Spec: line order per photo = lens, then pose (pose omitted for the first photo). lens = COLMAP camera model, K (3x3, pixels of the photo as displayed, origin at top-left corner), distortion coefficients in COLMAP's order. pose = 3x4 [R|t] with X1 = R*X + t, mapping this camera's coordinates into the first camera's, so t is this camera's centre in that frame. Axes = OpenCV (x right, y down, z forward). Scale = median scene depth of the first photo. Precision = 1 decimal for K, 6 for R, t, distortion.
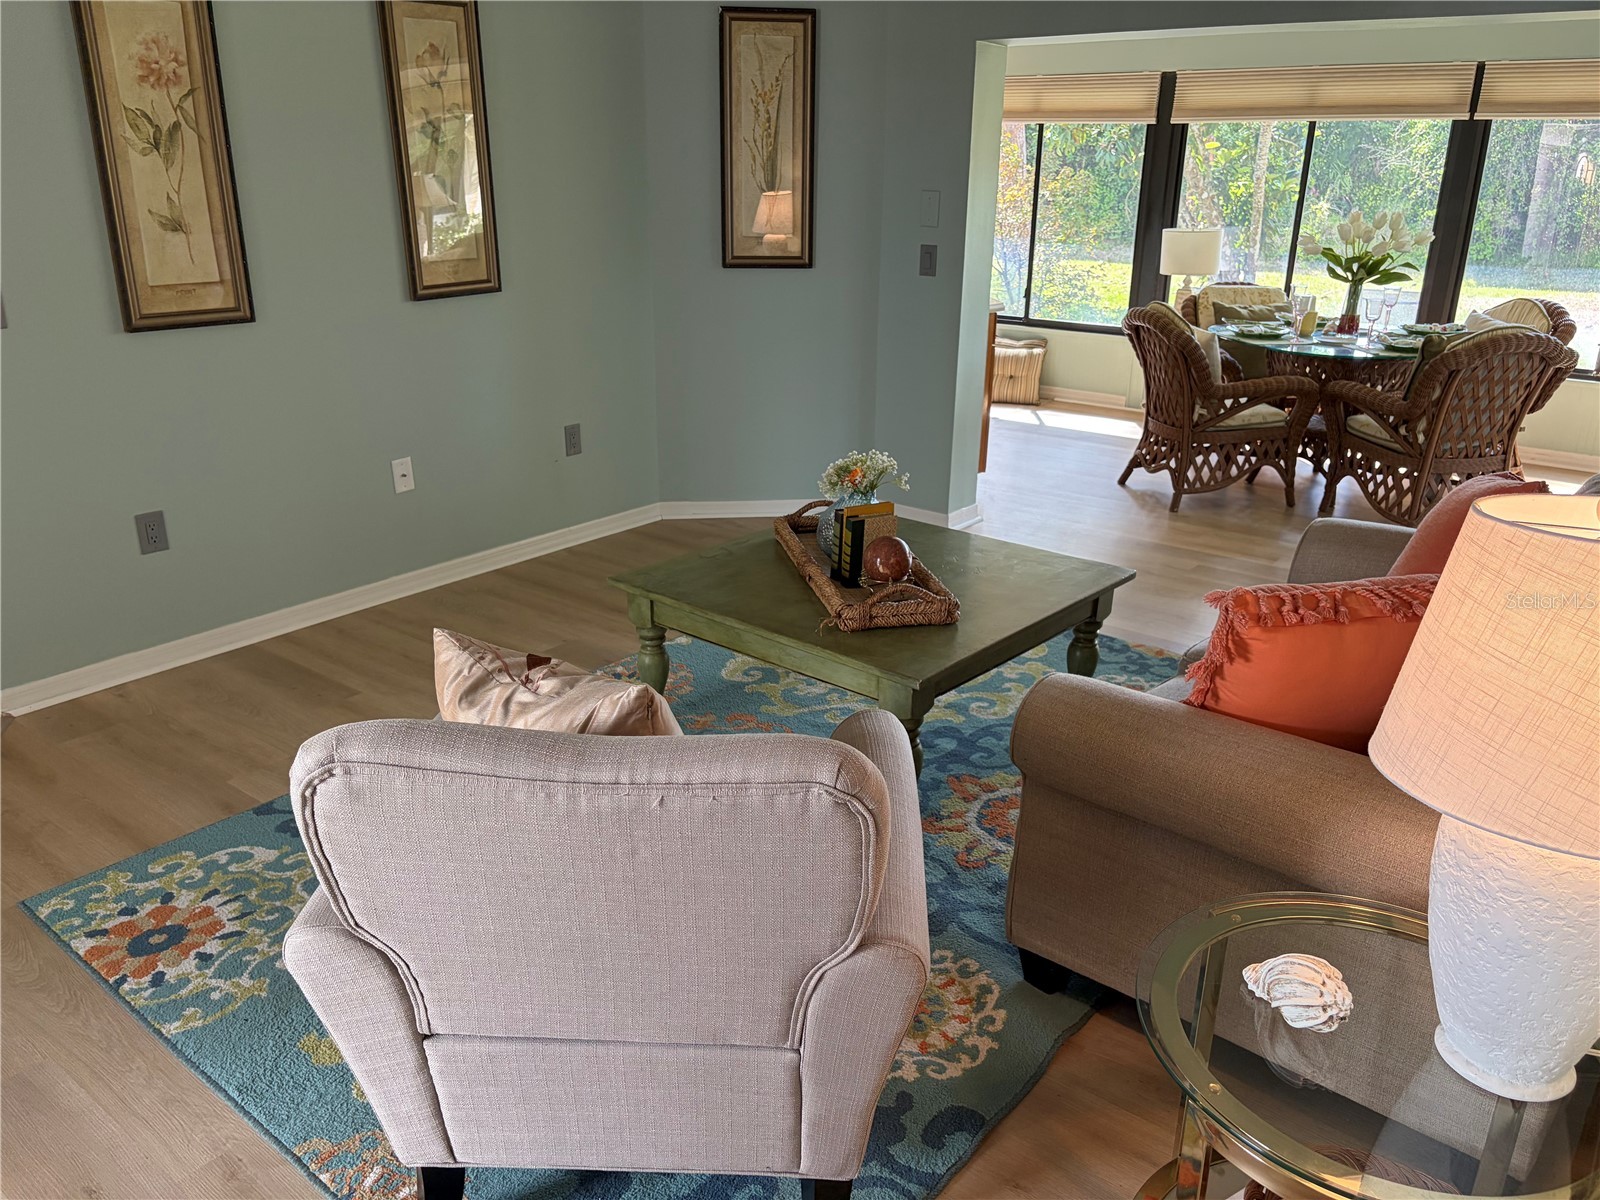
lens RADIAL K [[1228.9, 0, 799.3], [0, 1228.9, 593.3], [0, 0, 1]] dist [0.068364, -0.087882]
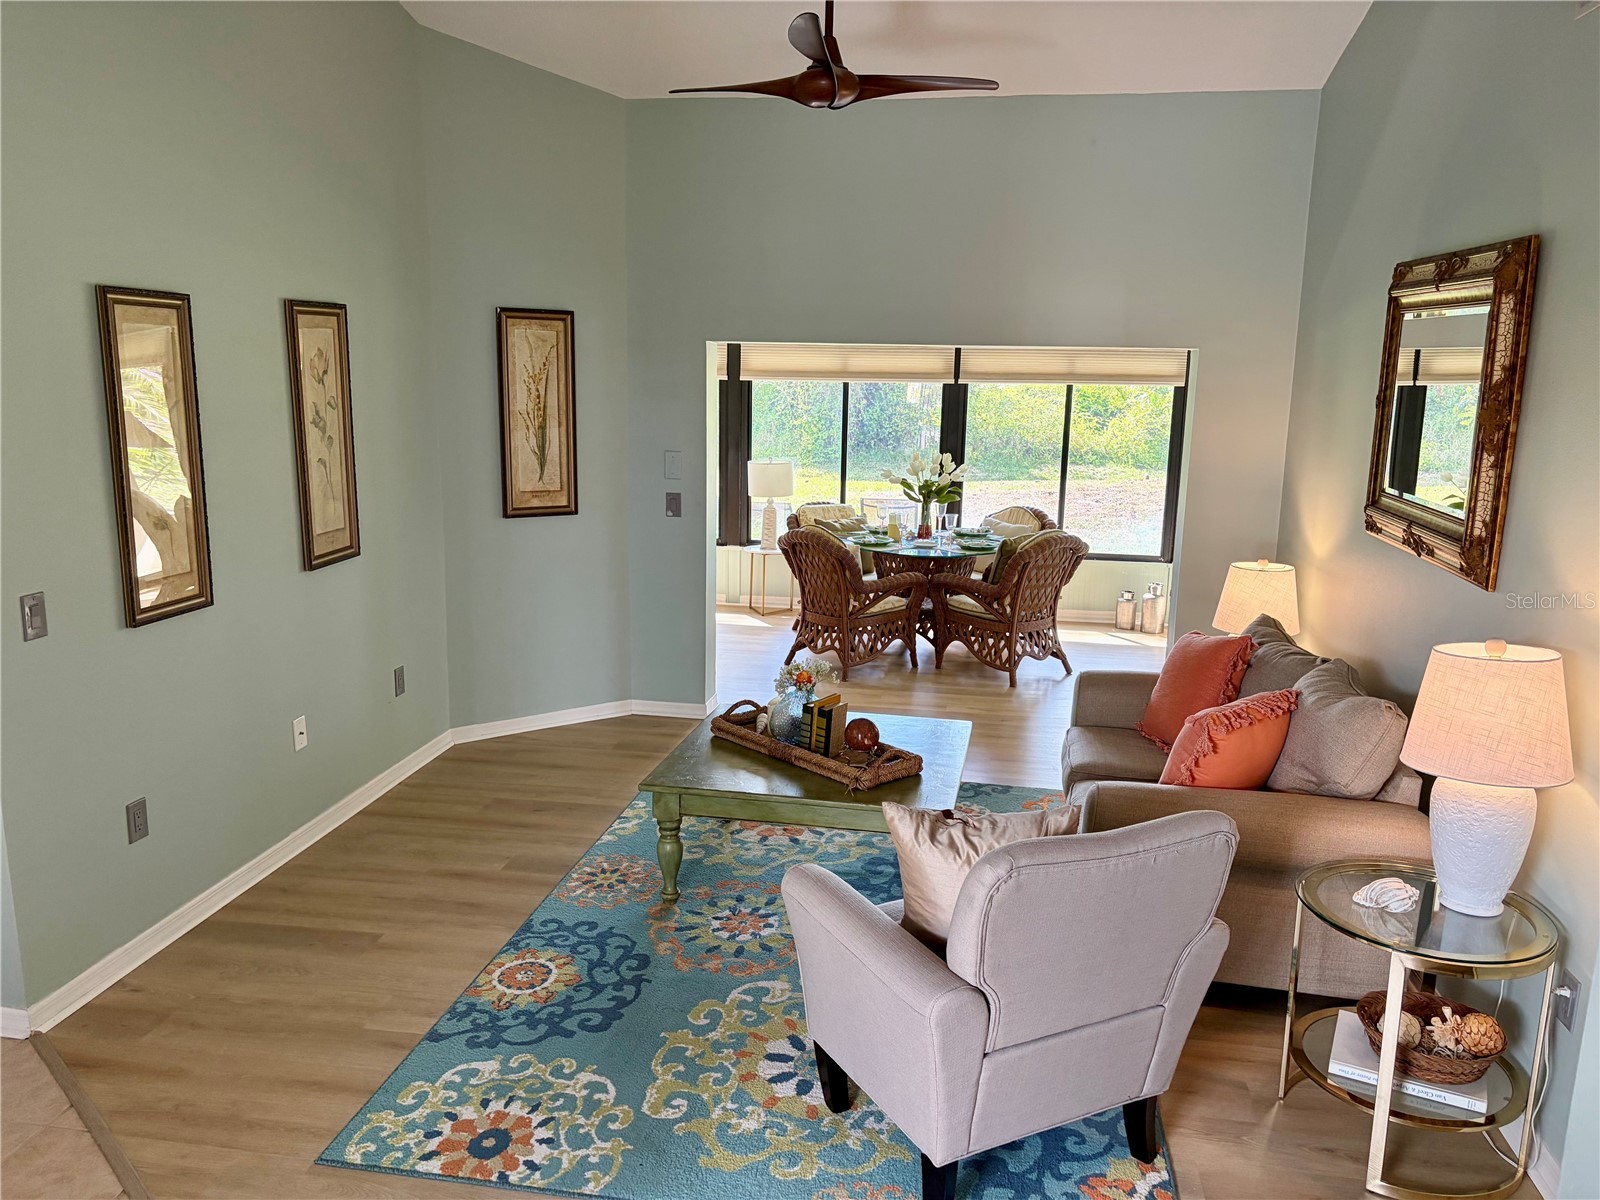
lens RADIAL K [[1228.9, 0, 799.3], [0, 1228.9, 593.3], [0, 0, 1]] dist [0.068364, -0.087882]
pose [[0.870670, -0.084260, 0.484596, -0.433759], [0.155573, 0.981814, -0.108801, -0.030276], [-0.466616, 0.170119, 0.867945, -0.127551]]
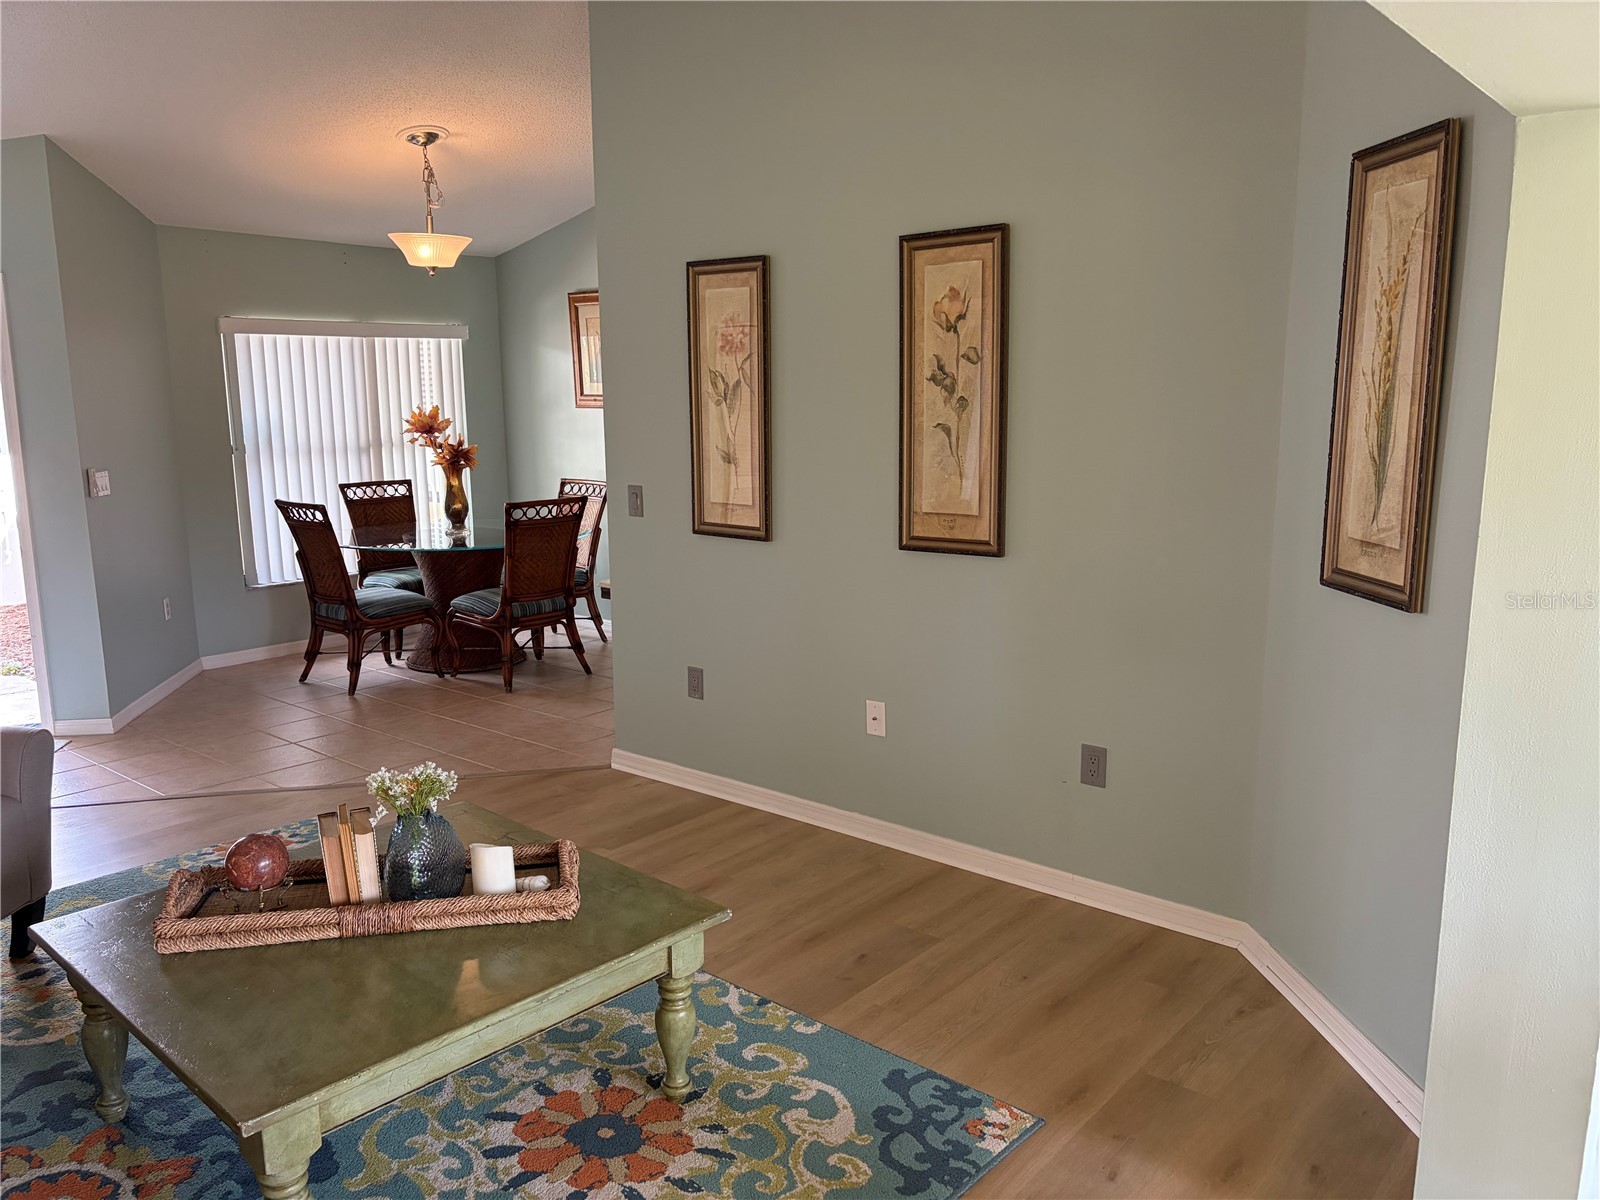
lens RADIAL K [[1203.7, 0, 795.8], [0, 1203.7, 609.1], [0, 0, 1]] dist [0.034311, -0.006554]
pose [[-0.039509, 0.173556, -0.984031, 0.568901], [-0.323410, 0.929569, 0.176936, -0.308405], [0.945434, 0.325236, 0.019404, 0.859152]]
